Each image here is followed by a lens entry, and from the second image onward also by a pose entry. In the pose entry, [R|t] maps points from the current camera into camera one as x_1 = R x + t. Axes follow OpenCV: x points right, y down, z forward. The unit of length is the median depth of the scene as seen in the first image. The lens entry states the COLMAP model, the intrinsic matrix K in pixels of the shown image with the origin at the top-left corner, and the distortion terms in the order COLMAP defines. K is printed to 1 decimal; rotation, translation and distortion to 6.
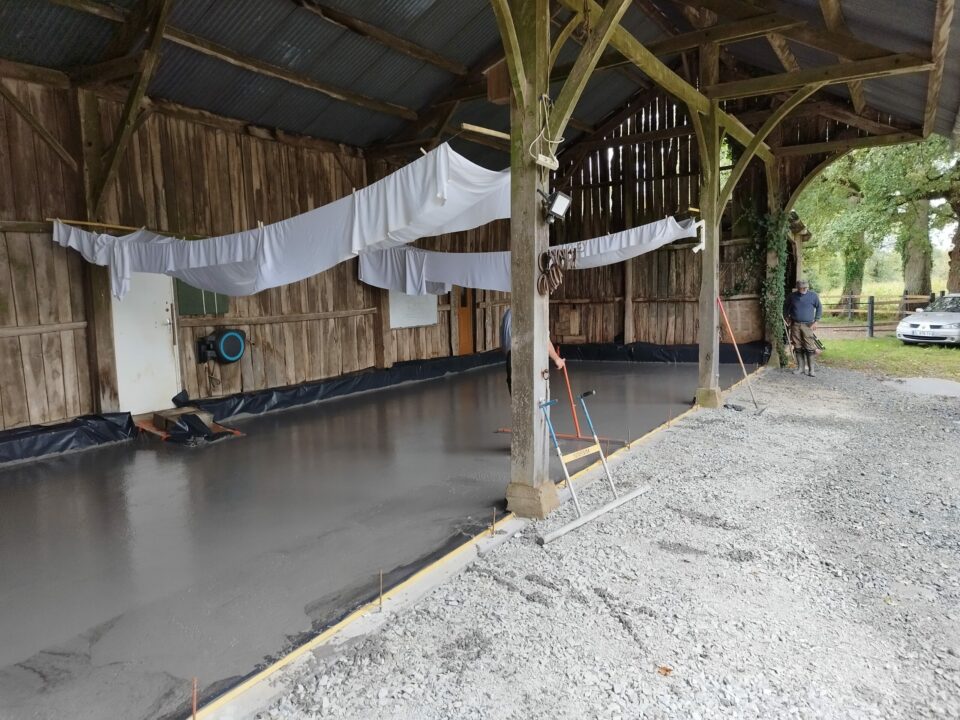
lens RADIAL K [[693.6, 0, 485.1], [0, 693.6, 360.3], [0, 0, 1]] dist [0.019045, -0.011192]
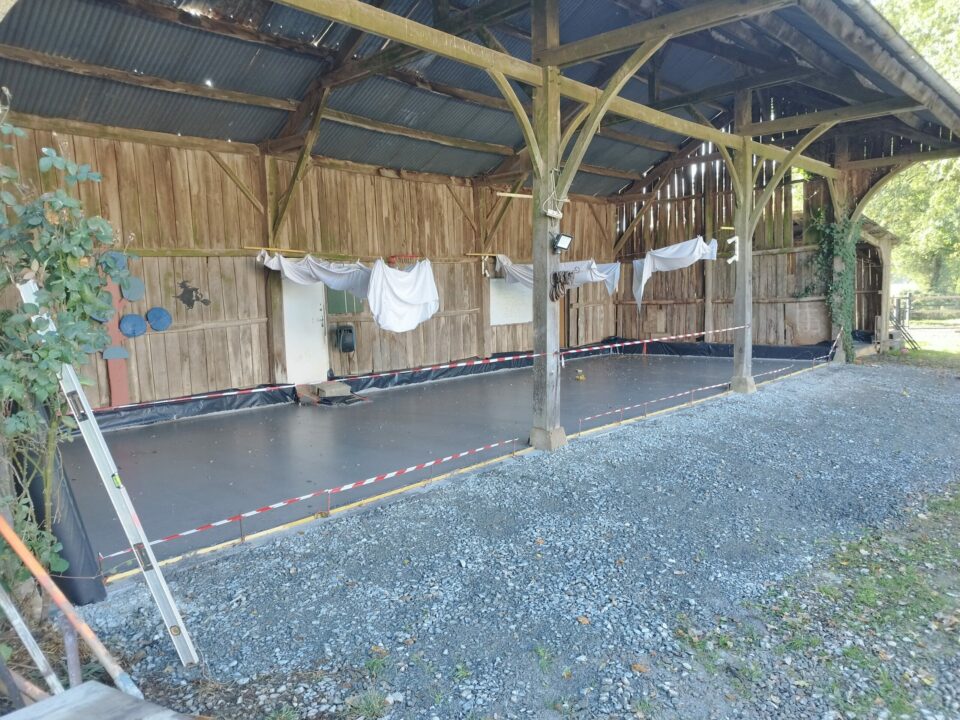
lens RADIAL K [[693.6, 0, 483.3], [0, 693.6, 367.4], [0, 0, 1]] dist [0.019045, -0.011192]
pose [[0.980348, 0.019935, -0.196266, 0.112921], [-0.017554, 0.999750, 0.013864, 0.014644], [0.196493, -0.010146, 0.980453, -0.244853]]
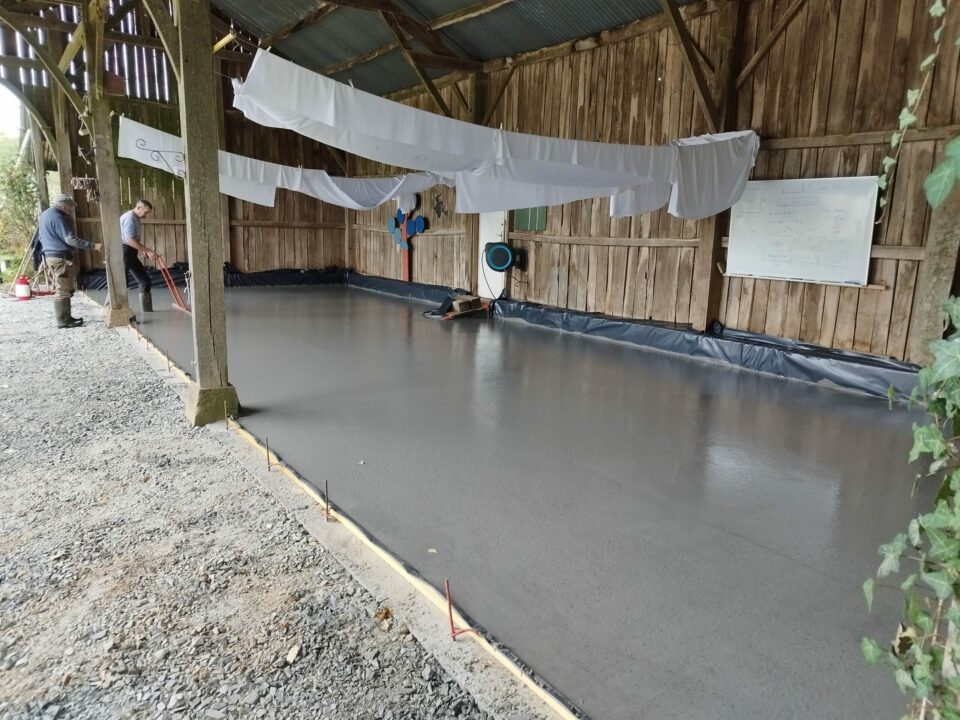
lens RADIAL K [[693.6, 0, 482.2], [0, 693.6, 357.7], [0, 0, 1]] dist [0.019045, -0.011192]
pose [[-0.405356, 0.185400, -0.895161, 0.683726], [-0.108049, 0.962637, 0.248304, -0.132788], [0.907751, 0.197373, -0.370179, 1.317215]]
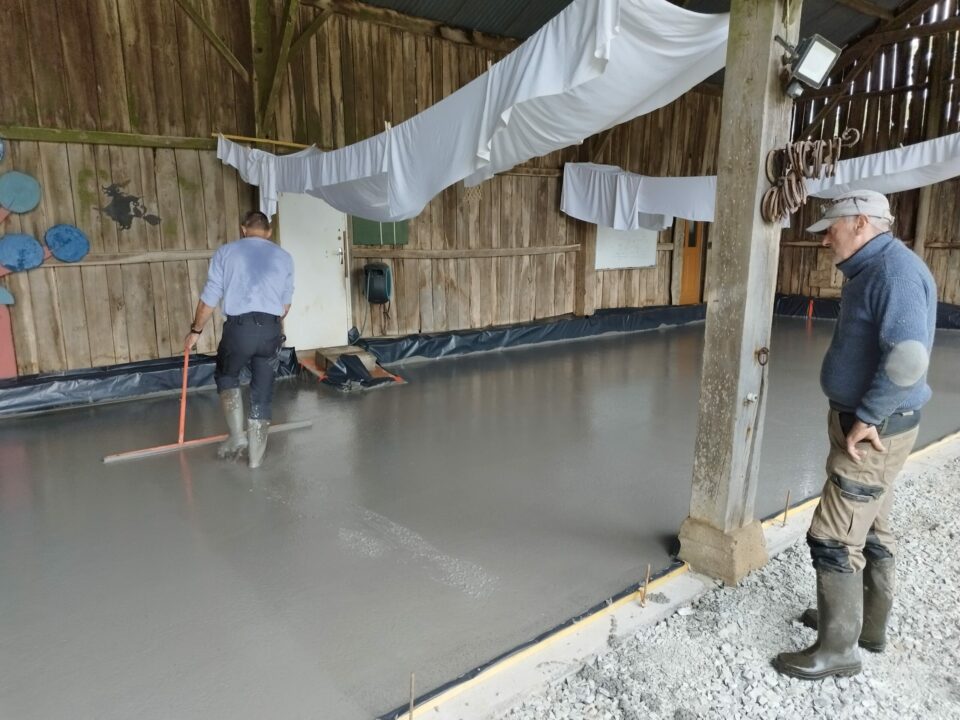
lens RADIAL K [[692.4, 0, 479.1], [0, 692.4, 360.6], [0, 0, 1]] dist [0.021635, -0.016359]
pose [[0.939116, 0.087811, -0.332192, 0.028583], [-0.058671, 0.993575, 0.096776, -0.010215], [0.338555, -0.071394, 0.938234, 0.171479]]
